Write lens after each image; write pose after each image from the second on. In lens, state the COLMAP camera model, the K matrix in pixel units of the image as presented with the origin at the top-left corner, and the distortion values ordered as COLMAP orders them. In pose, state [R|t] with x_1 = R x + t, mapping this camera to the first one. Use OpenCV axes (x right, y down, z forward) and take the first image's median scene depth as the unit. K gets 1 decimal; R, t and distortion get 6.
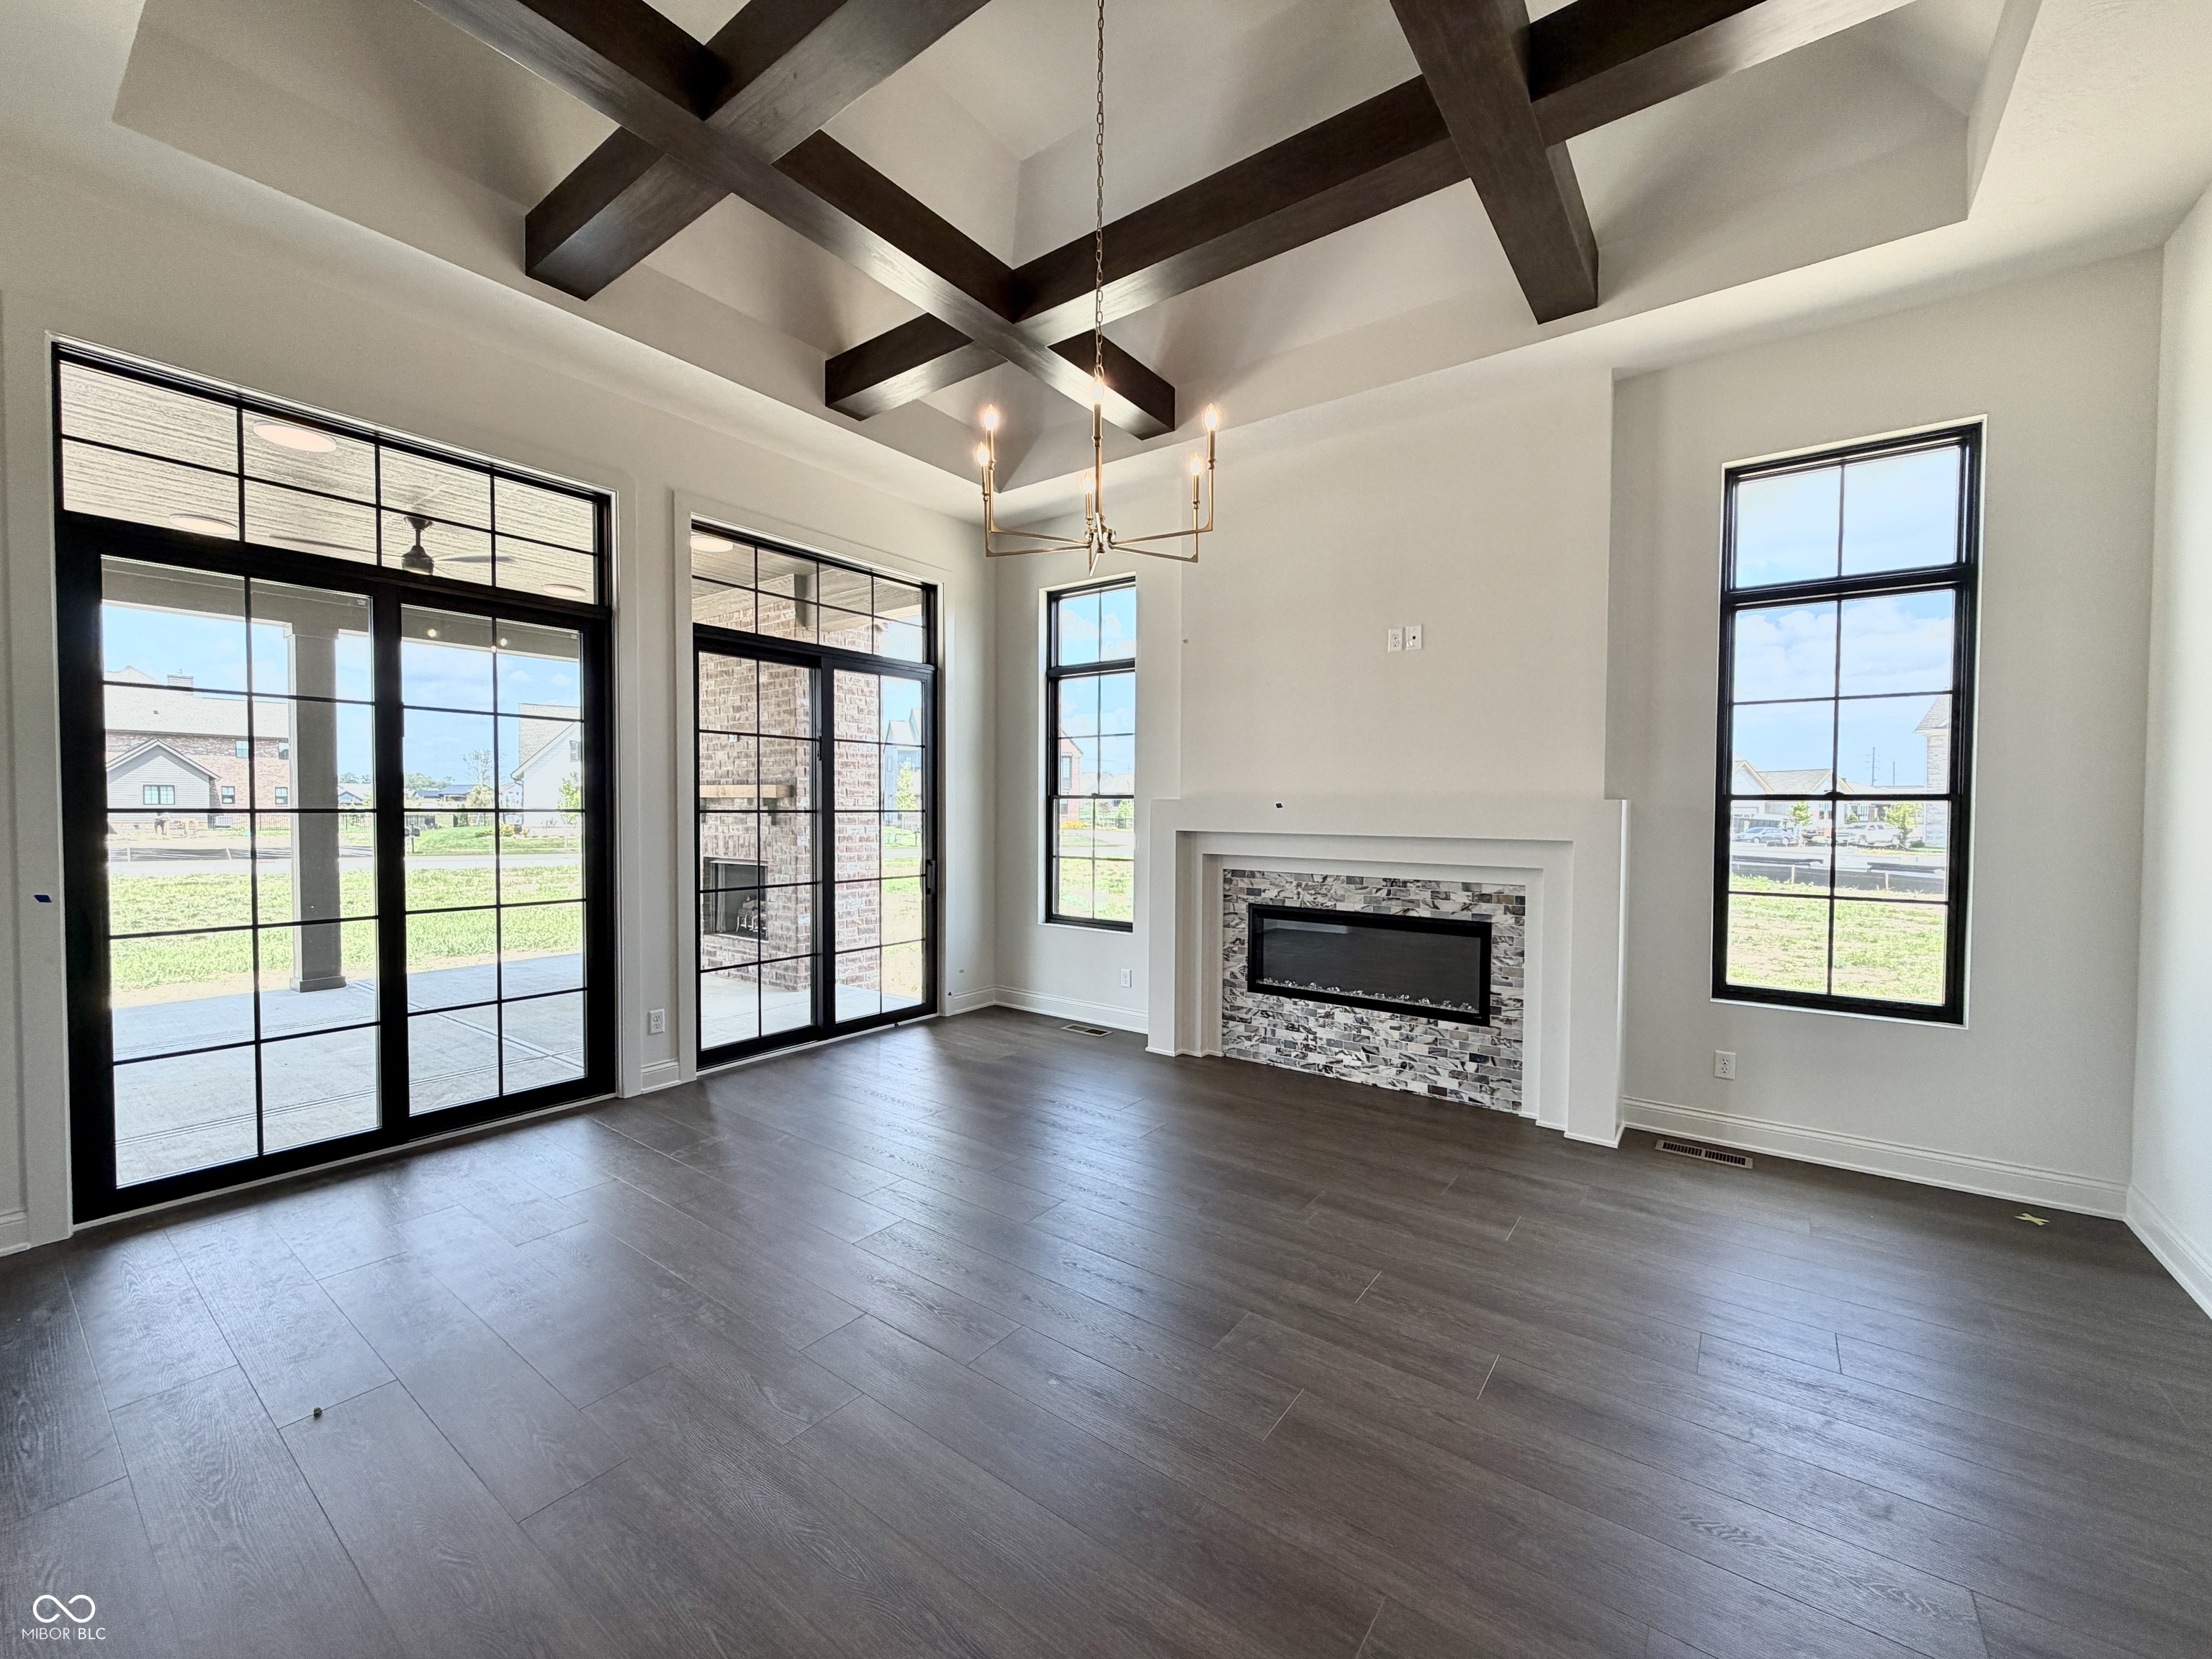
lens RADIAL K [[886.6, 0, 1112.8], [0, 886.6, 836.8], [0, 0, 1]] dist [-0.000338, 0.000877]
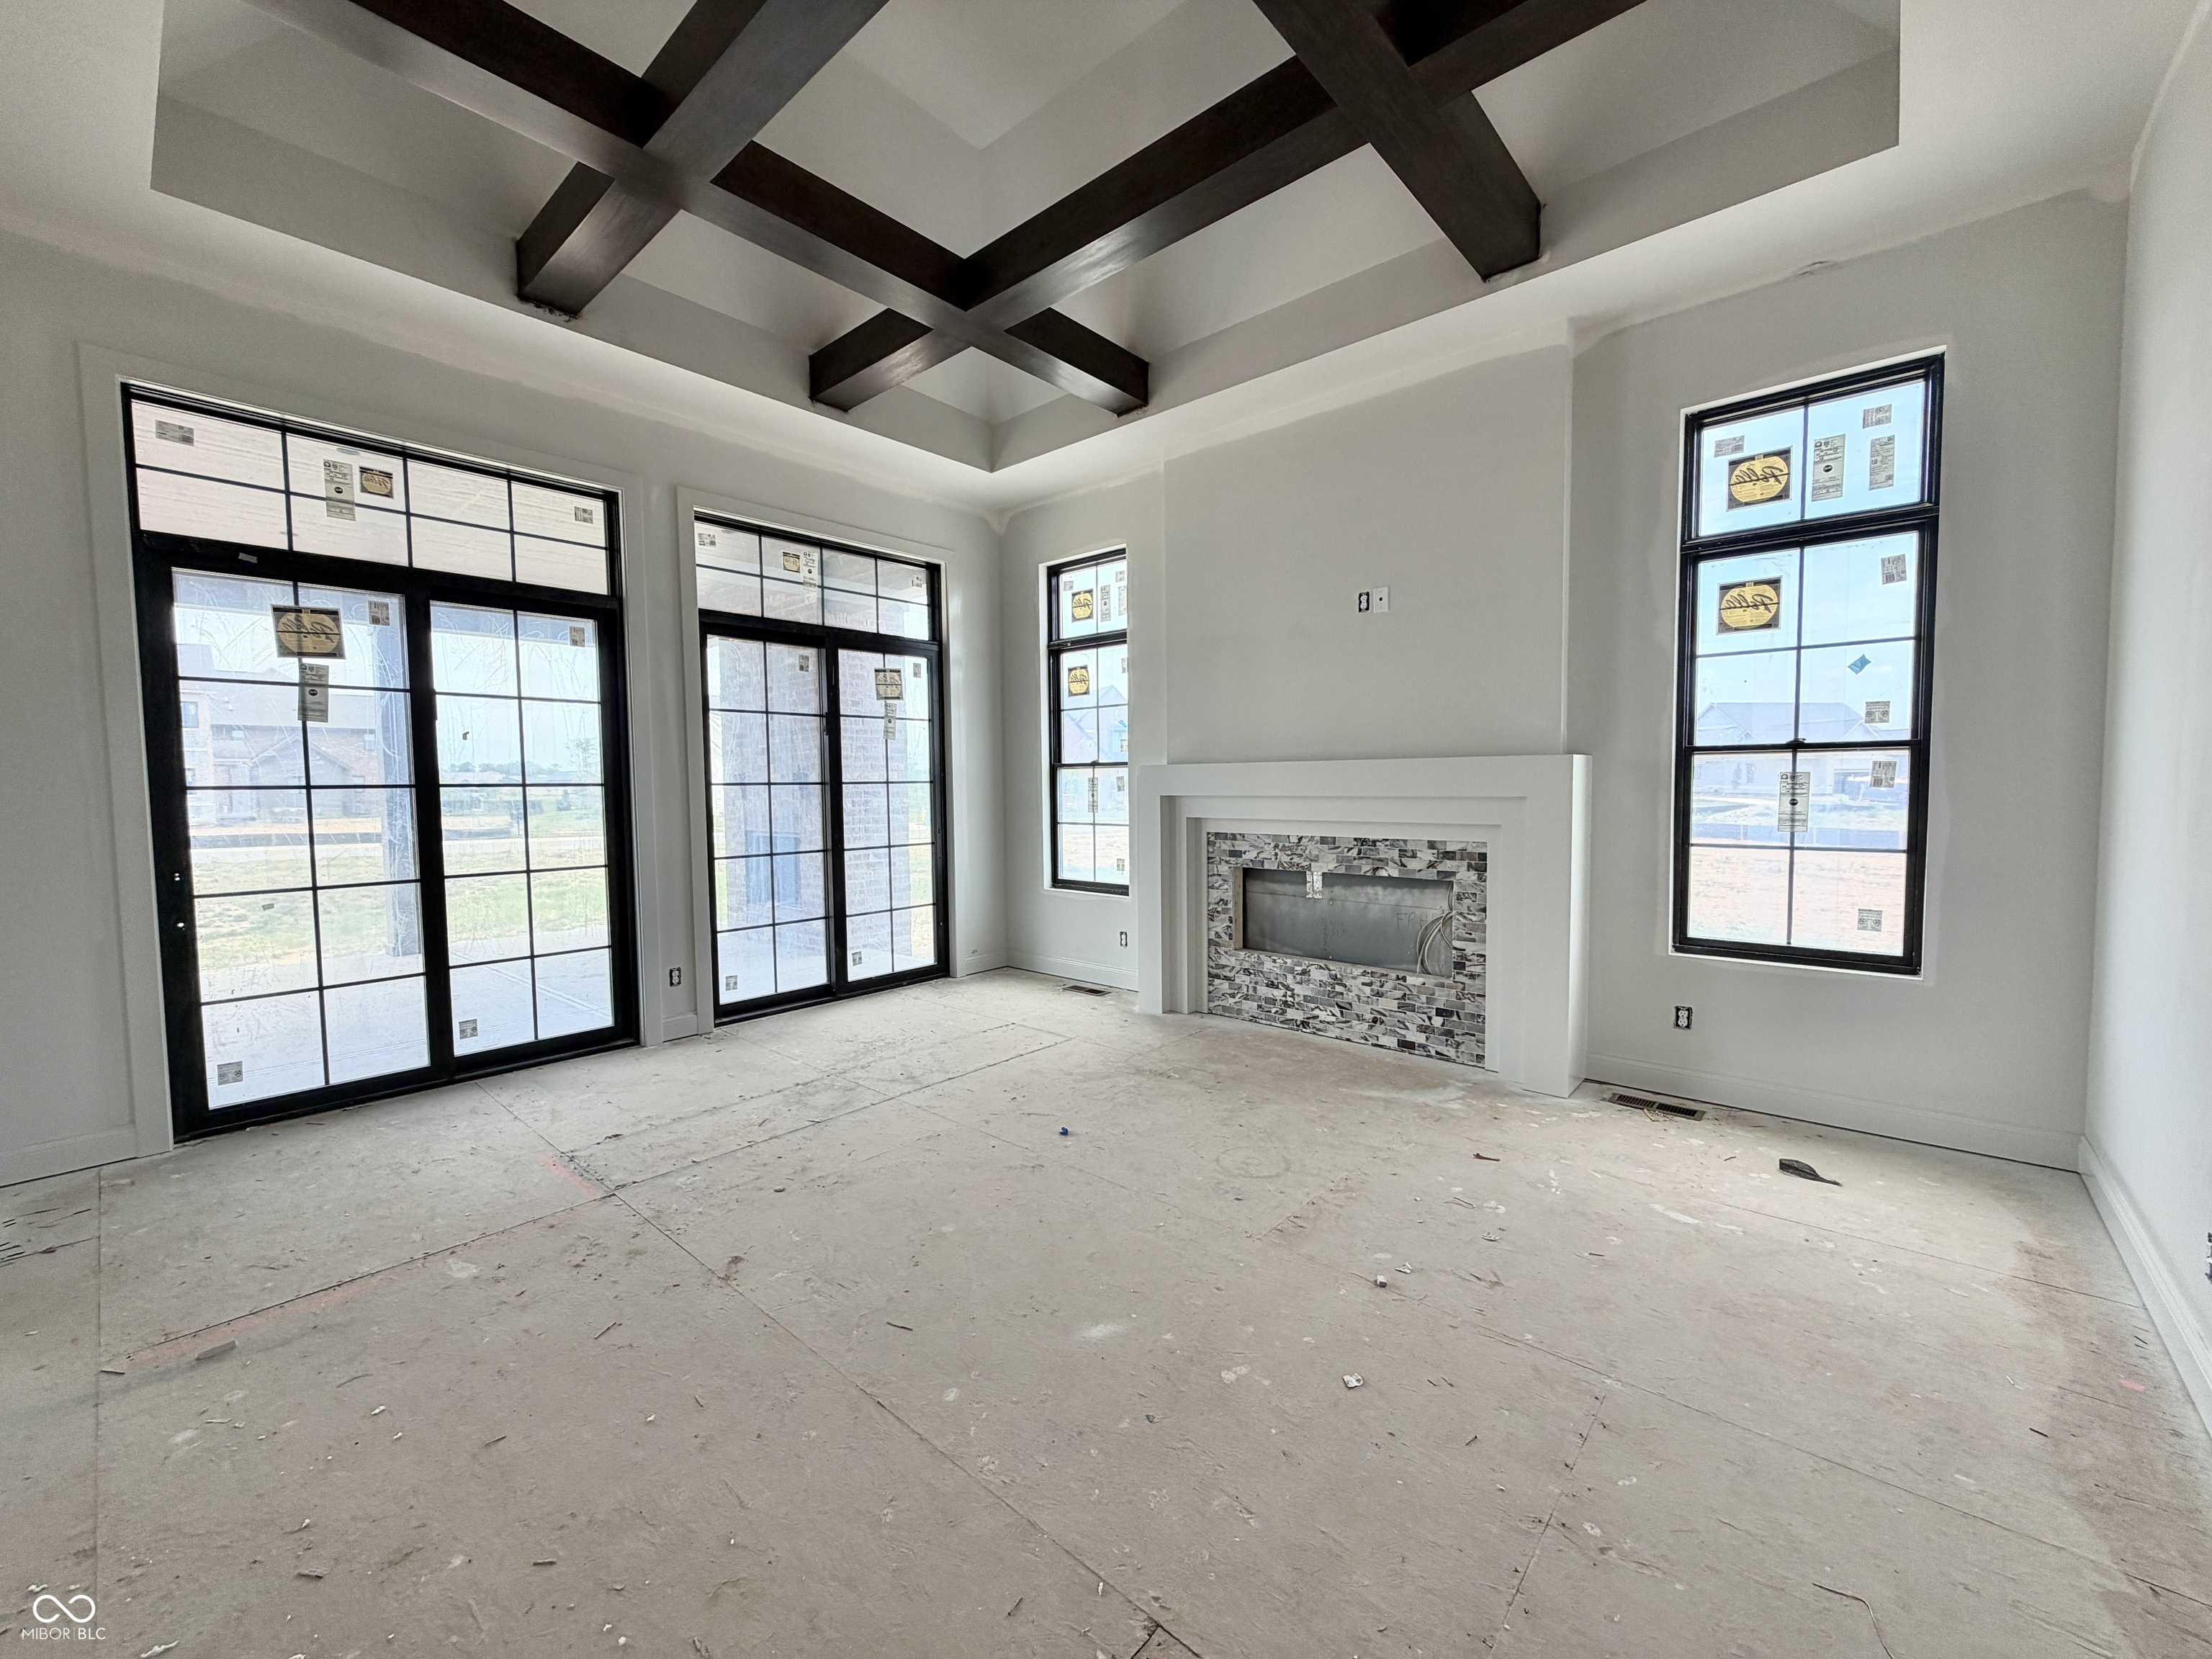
lens RADIAL K [[886.6, 0, 1113.0], [0, 886.6, 837.4], [0, 0, 1]] dist [-0.000338, 0.000877]
pose [[0.996346, -0.012570, -0.084481, 0.124517], [0.014946, 0.999509, 0.027555, 0.015027], [0.084093, -0.028717, 0.996044, -0.042311]]
